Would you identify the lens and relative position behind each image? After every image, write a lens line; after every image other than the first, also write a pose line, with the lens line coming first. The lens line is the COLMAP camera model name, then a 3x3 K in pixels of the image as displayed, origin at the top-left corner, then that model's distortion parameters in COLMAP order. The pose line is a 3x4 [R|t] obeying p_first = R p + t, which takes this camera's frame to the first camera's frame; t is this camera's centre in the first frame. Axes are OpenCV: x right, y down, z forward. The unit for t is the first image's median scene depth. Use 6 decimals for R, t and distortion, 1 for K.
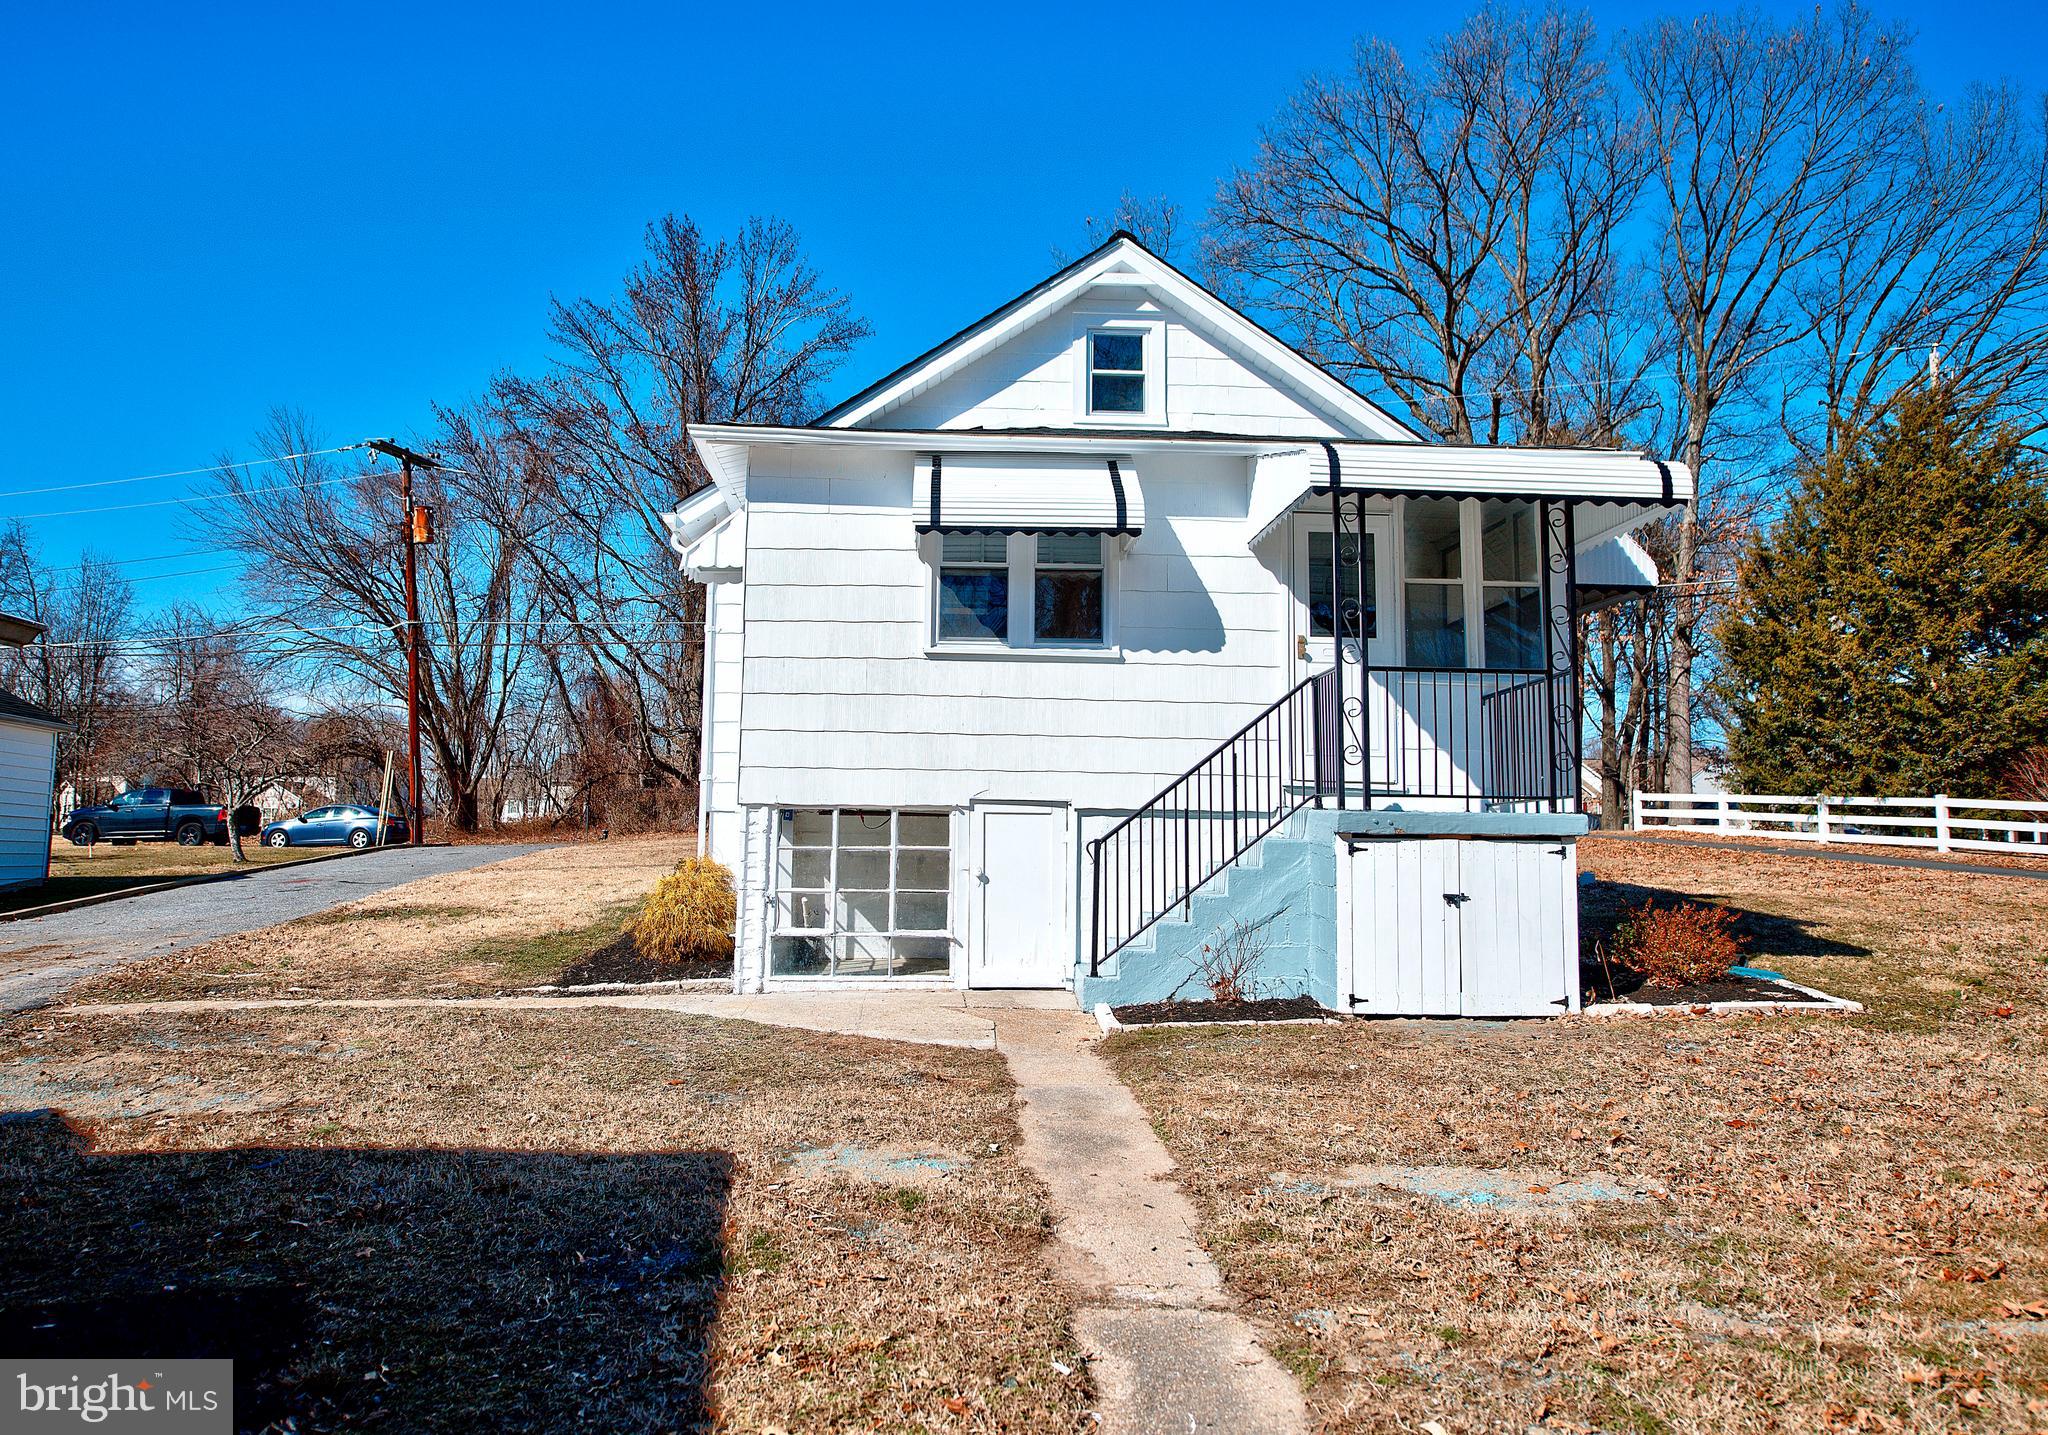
lens RADIAL K [[1485.2, 0, 1023.3], [0, 1485.2, 723.6], [0, 0, 1]] dist [0.002260, 0.000555]
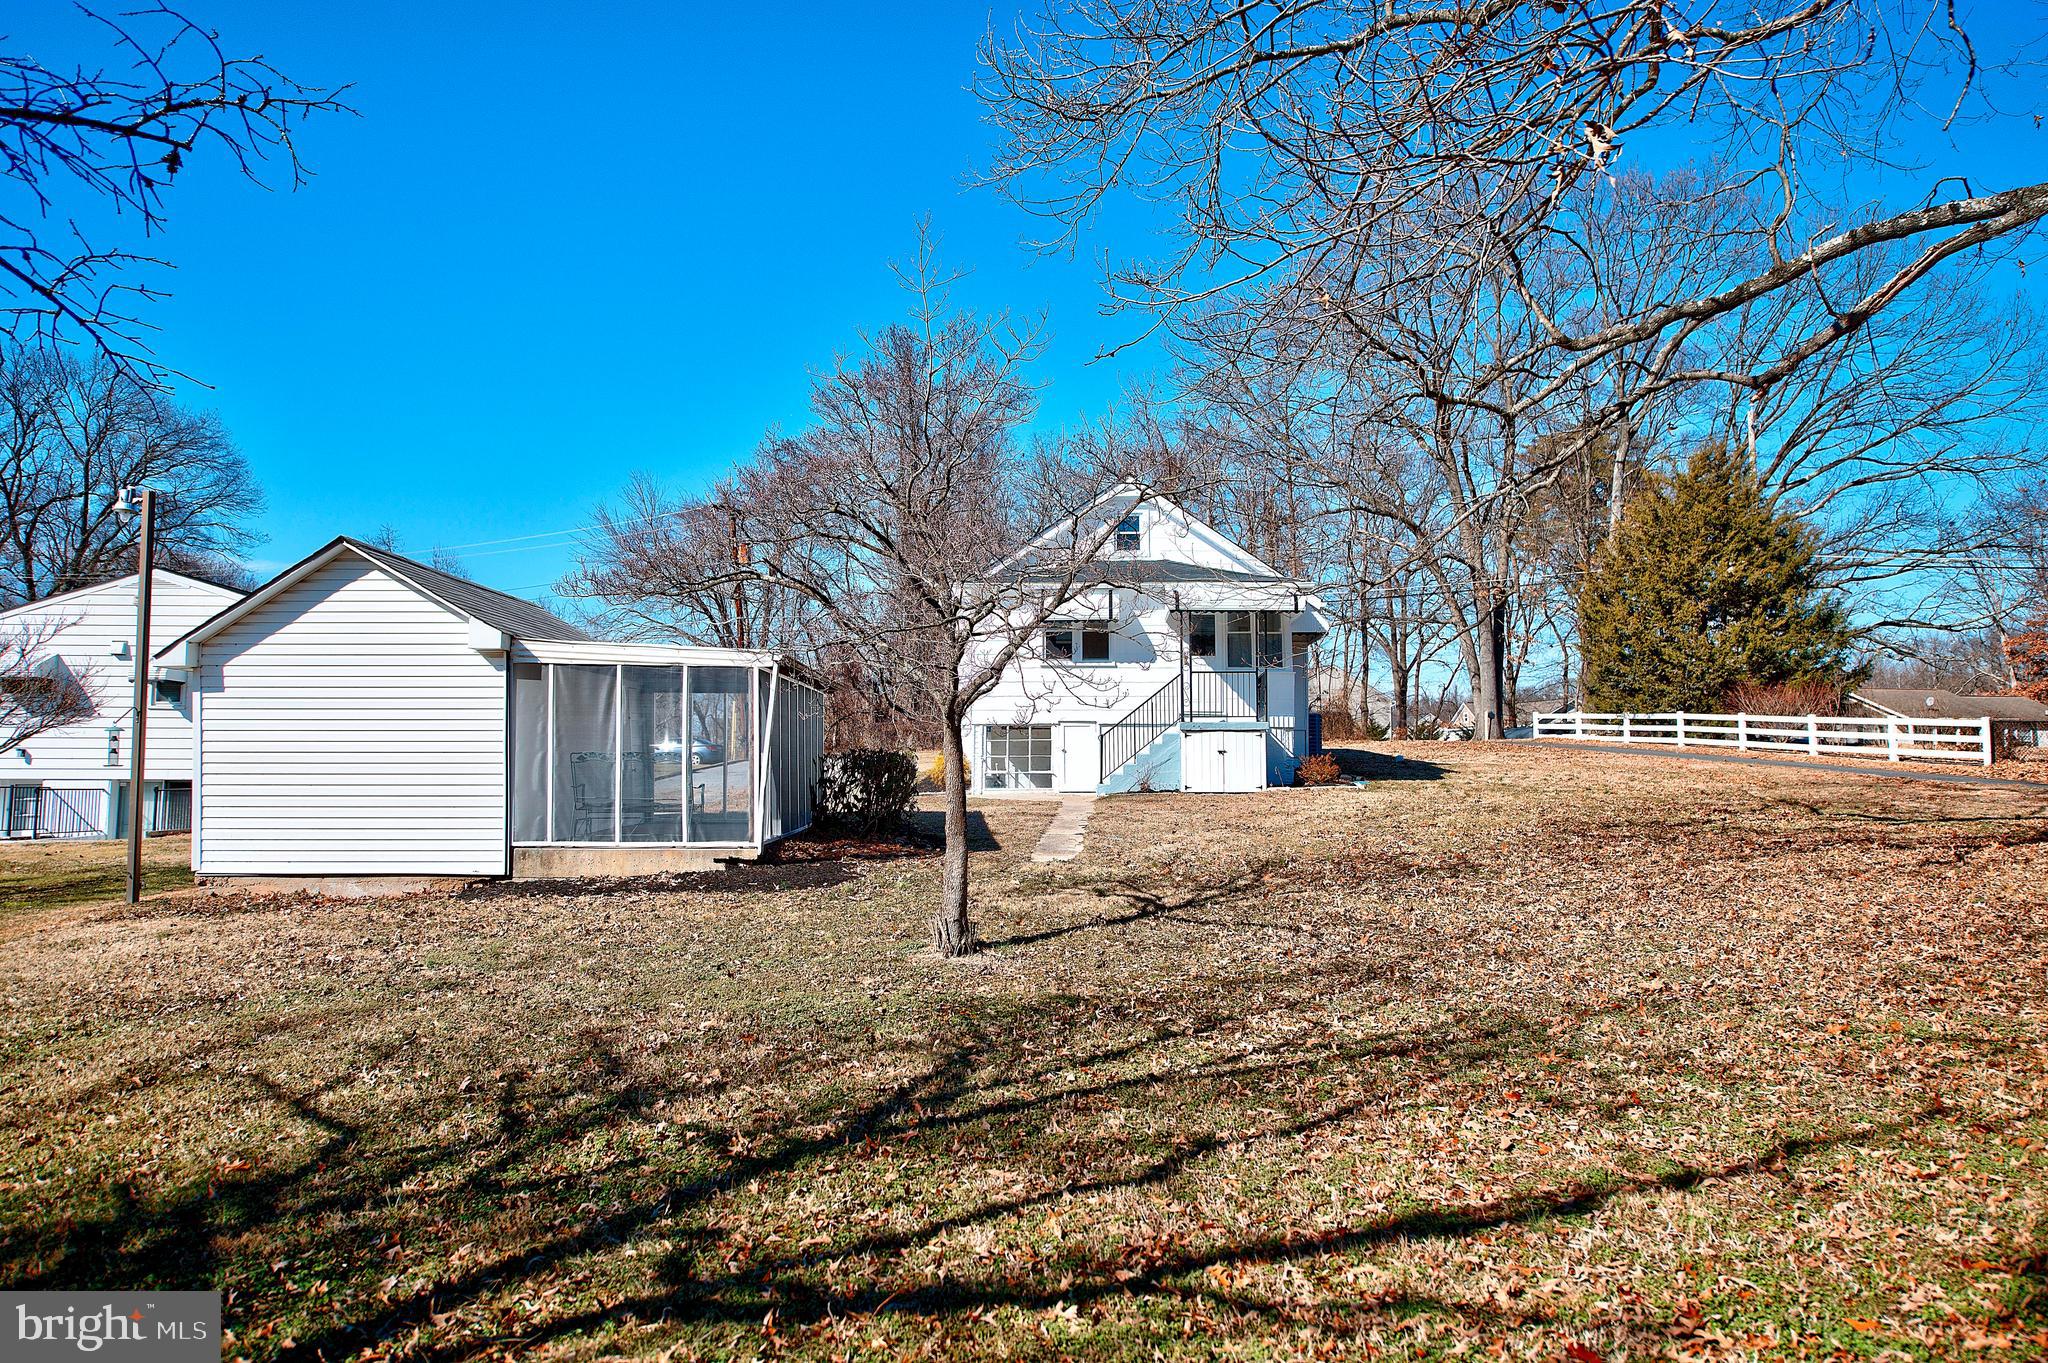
lens RADIAL K [[1413.2, 0, 1026.7], [0, 1413.2, 675.3], [0, 0, 1]] dist [-0.000652, 0.000124]
pose [[0.992491, -0.020055, -0.120660, 0.200195], [0.021492, 0.999713, 0.010622, -0.054247], [0.120412, -0.013135, 0.992637, -1.409575]]
